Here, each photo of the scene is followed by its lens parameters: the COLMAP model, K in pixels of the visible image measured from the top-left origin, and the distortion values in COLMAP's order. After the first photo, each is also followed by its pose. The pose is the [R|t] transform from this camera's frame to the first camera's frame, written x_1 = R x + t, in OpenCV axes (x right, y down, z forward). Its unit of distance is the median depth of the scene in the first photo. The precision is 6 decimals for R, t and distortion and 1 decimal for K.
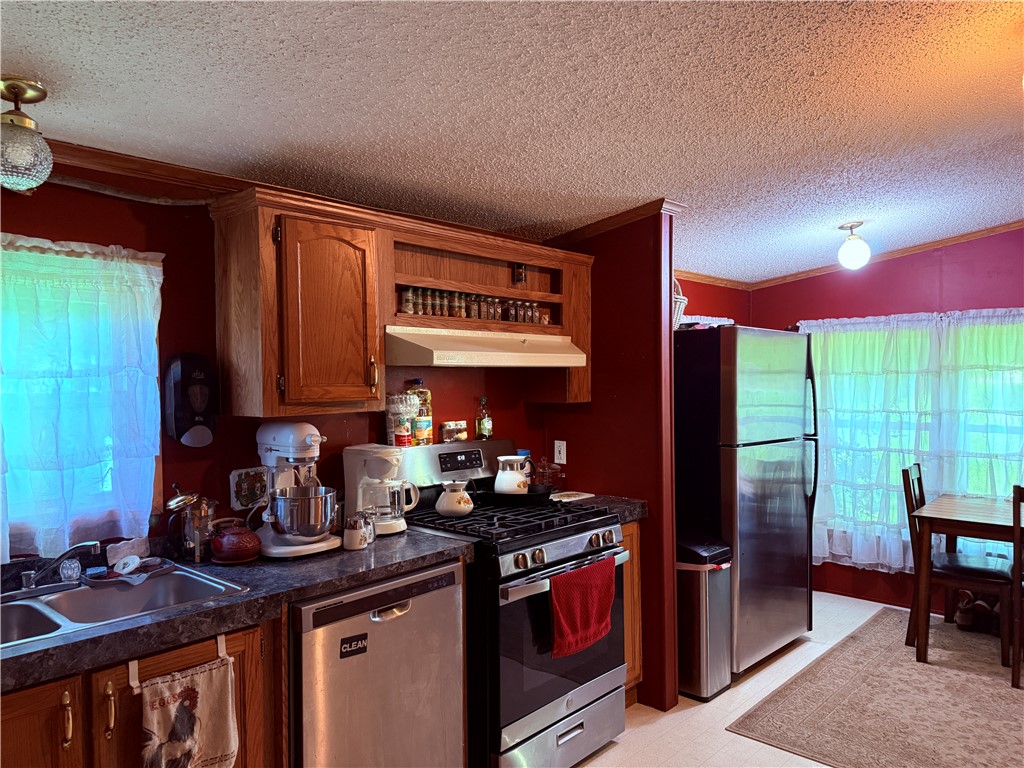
lens RADIAL K [[721.7, 0, 507.6], [0, 721.7, 386.4], [0, 0, 1]] dist [0.070246, -0.090670]
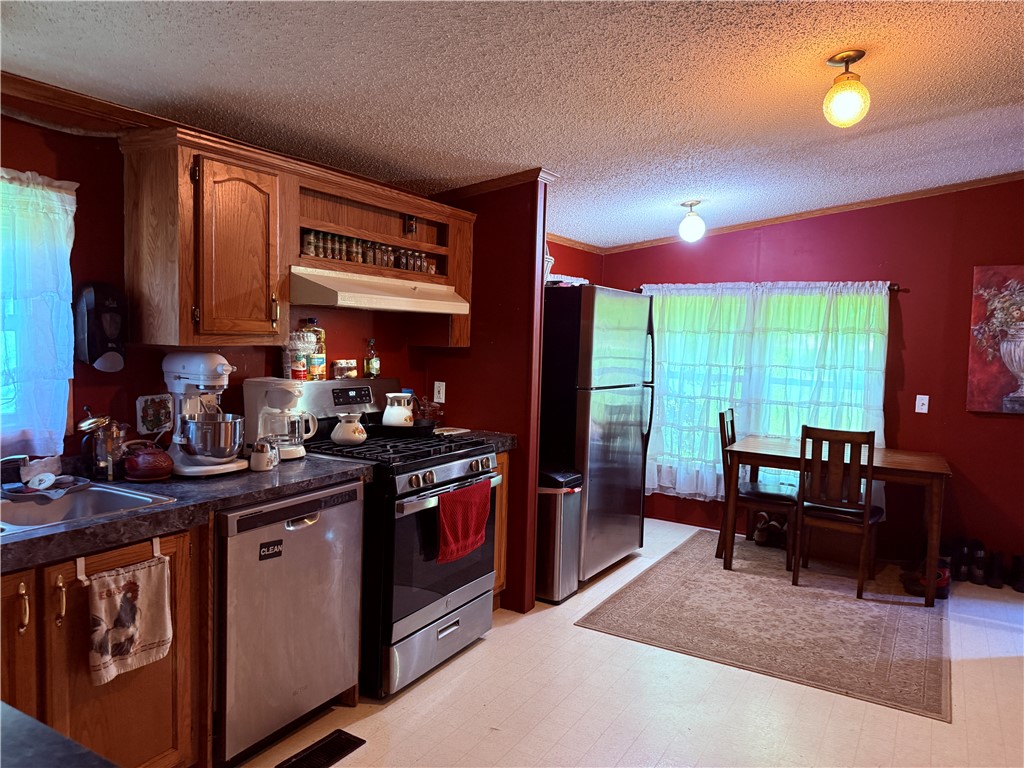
lens RADIAL K [[721.7, 0, 513.4], [0, 721.7, 378.8], [0, 0, 1]] dist [0.070246, -0.090670]
pose [[0.976168, 0.025124, 0.215557, -0.067878], [-0.036983, 0.998006, 0.051158, 0.014027], [-0.213841, -0.057911, 0.975150, -0.118731]]
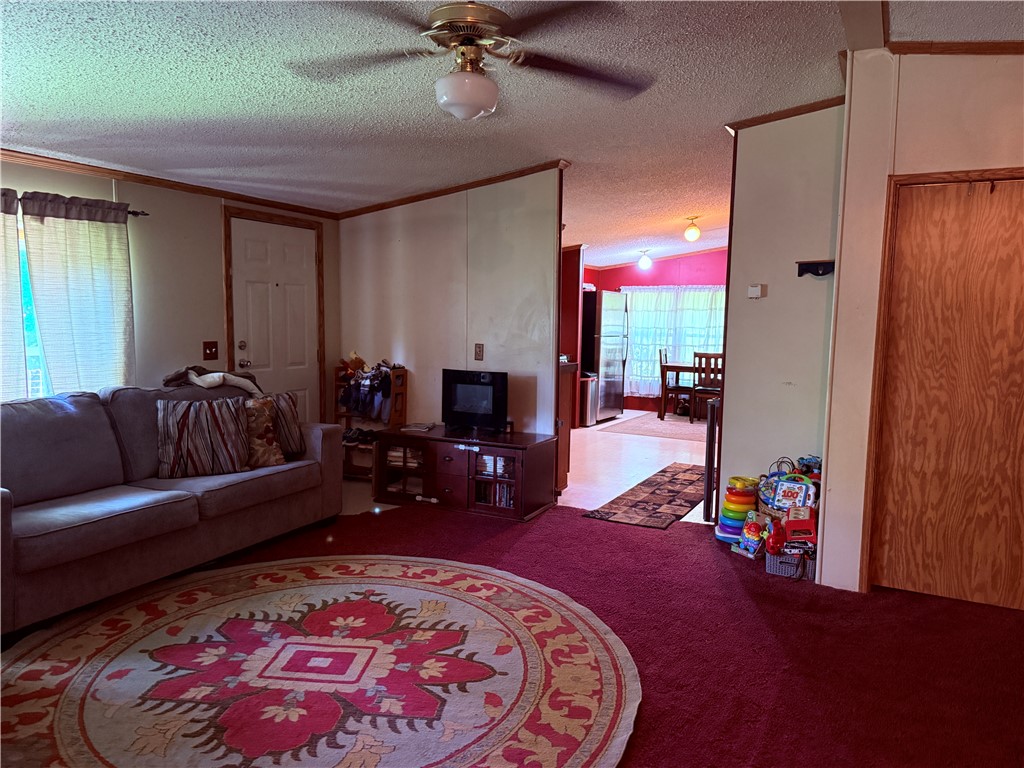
lens RADIAL K [[721.7, 0, 515.5], [0, 721.7, 363.3], [0, 0, 1]] dist [0.070246, -0.090670]
pose [[0.964419, 0.012864, 0.264066, -0.840136], [-0.027733, 0.998227, 0.052657, 0.063743], [-0.262921, -0.058107, 0.963066, -1.798853]]
